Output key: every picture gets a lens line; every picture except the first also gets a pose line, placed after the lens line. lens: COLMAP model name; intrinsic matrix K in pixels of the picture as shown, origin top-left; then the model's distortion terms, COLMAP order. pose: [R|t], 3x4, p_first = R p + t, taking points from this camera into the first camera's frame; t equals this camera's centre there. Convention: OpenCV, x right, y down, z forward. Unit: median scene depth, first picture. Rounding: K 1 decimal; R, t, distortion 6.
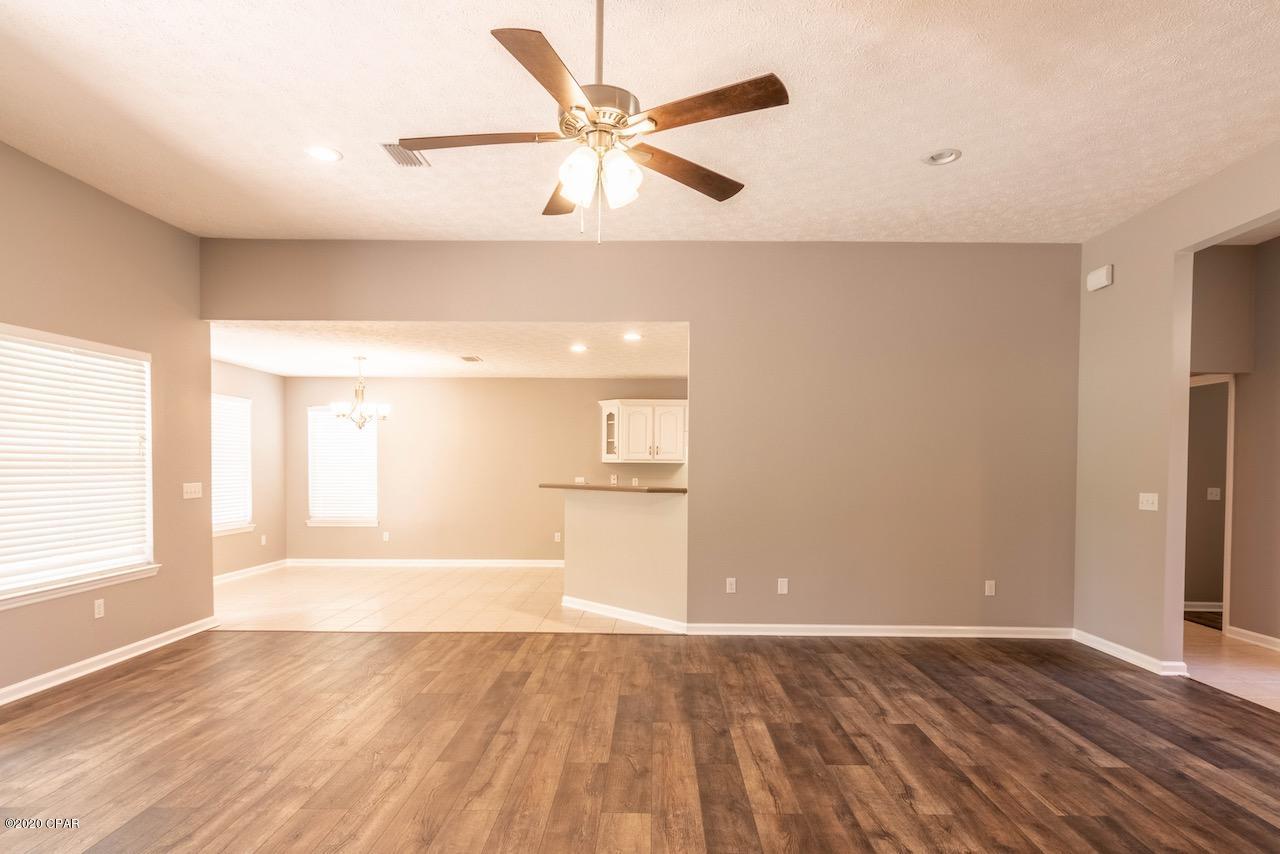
lens RADIAL K [[680.0, 0, 647.5], [0, 680.0, 468.6], [0, 0, 1]] dist [0.000556, -0.000041]
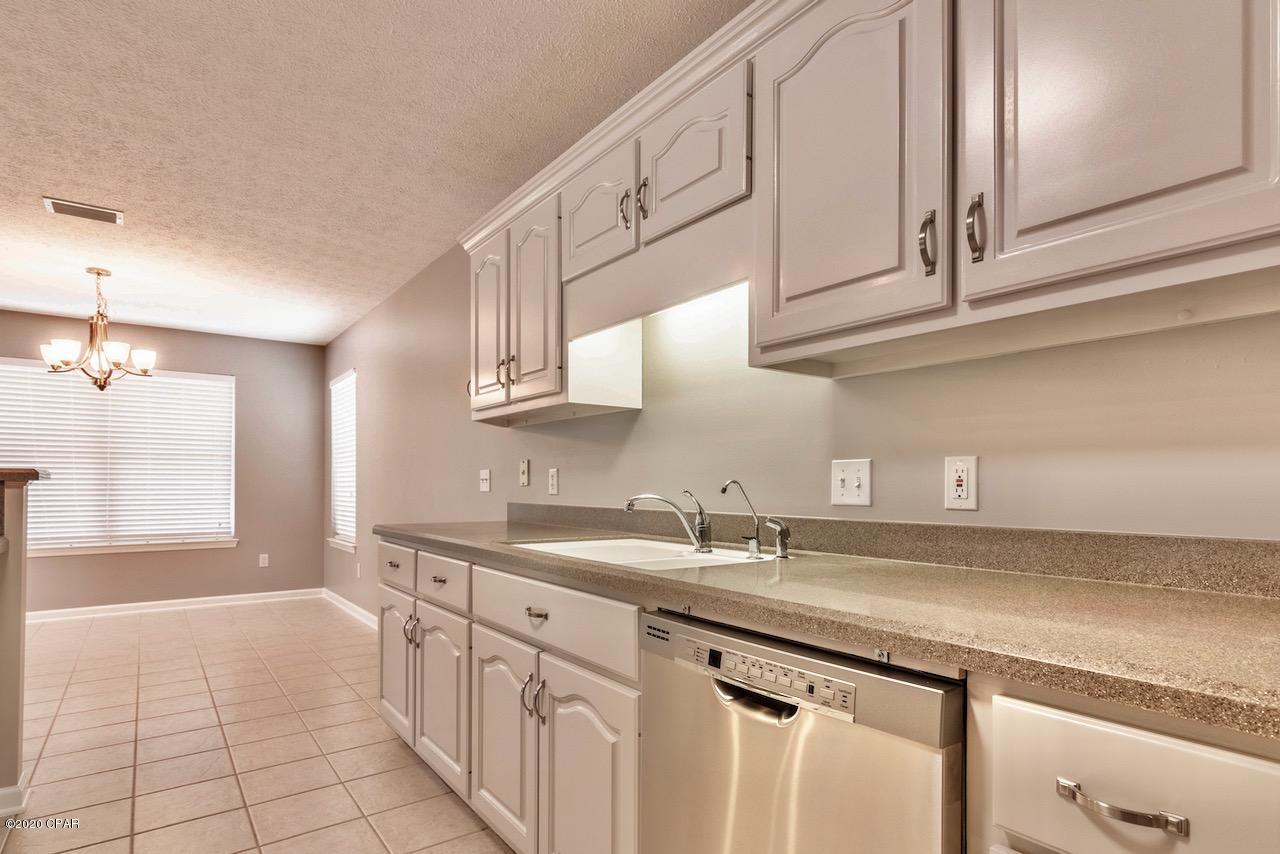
lens RADIAL K [[673.4, 0, 634.9], [0, 673.4, 483.3], [0, 0, 1]] dist [-0.000905, 0.000989]
pose [[0.598833, -0.006946, -0.800844, 0.531665], [-0.000383, 0.999960, -0.008960, 0.047309], [0.800874, 0.005672, 0.598806, 1.637091]]
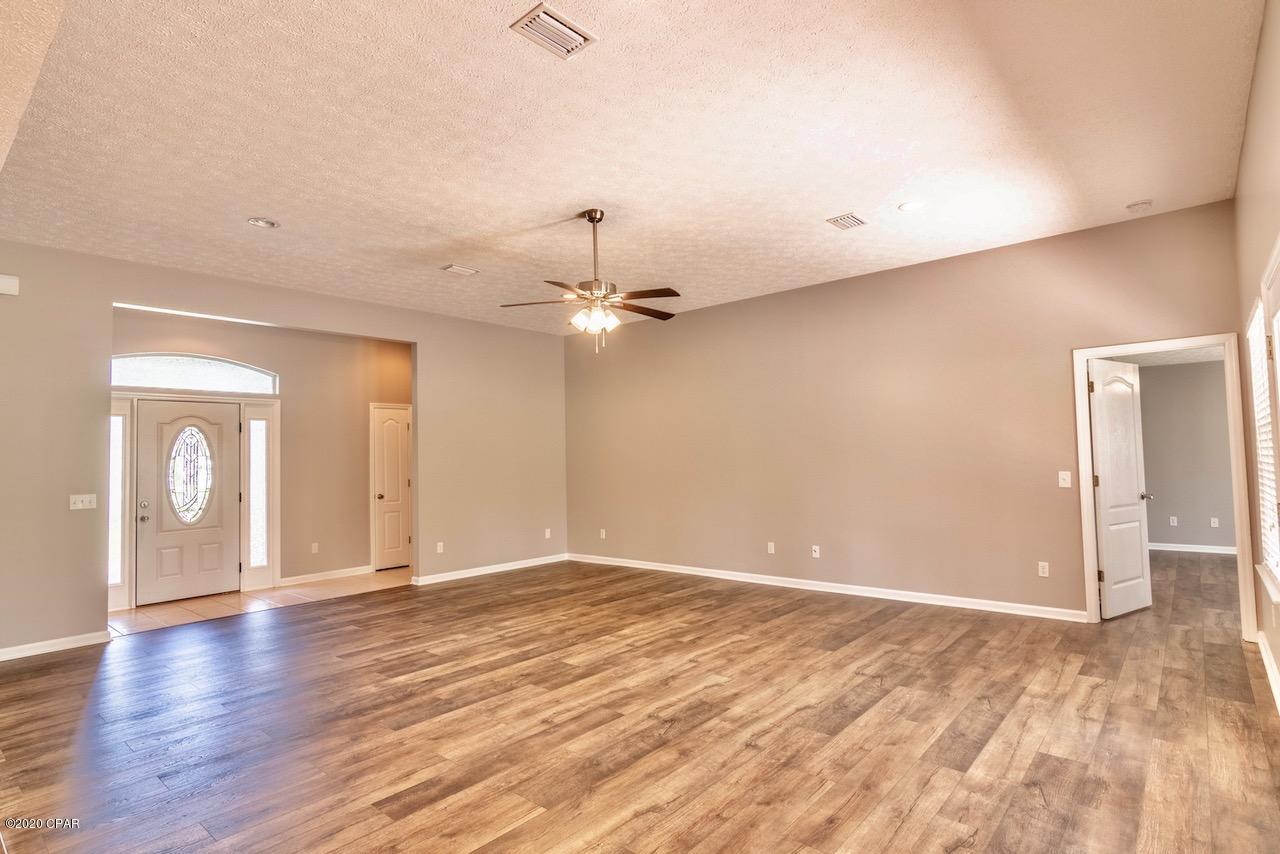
lens RADIAL K [[652.1, 0, 632.0], [0, 652.1, 430.1], [0, 0, 1]] dist [-0.003847, -0.000551]
pose [[-0.763707, 0.039581, 0.644349, -0.721483], [0.019095, 0.999067, -0.038738, -0.014625], [-0.645281, -0.017281, -0.763750, 1.257796]]
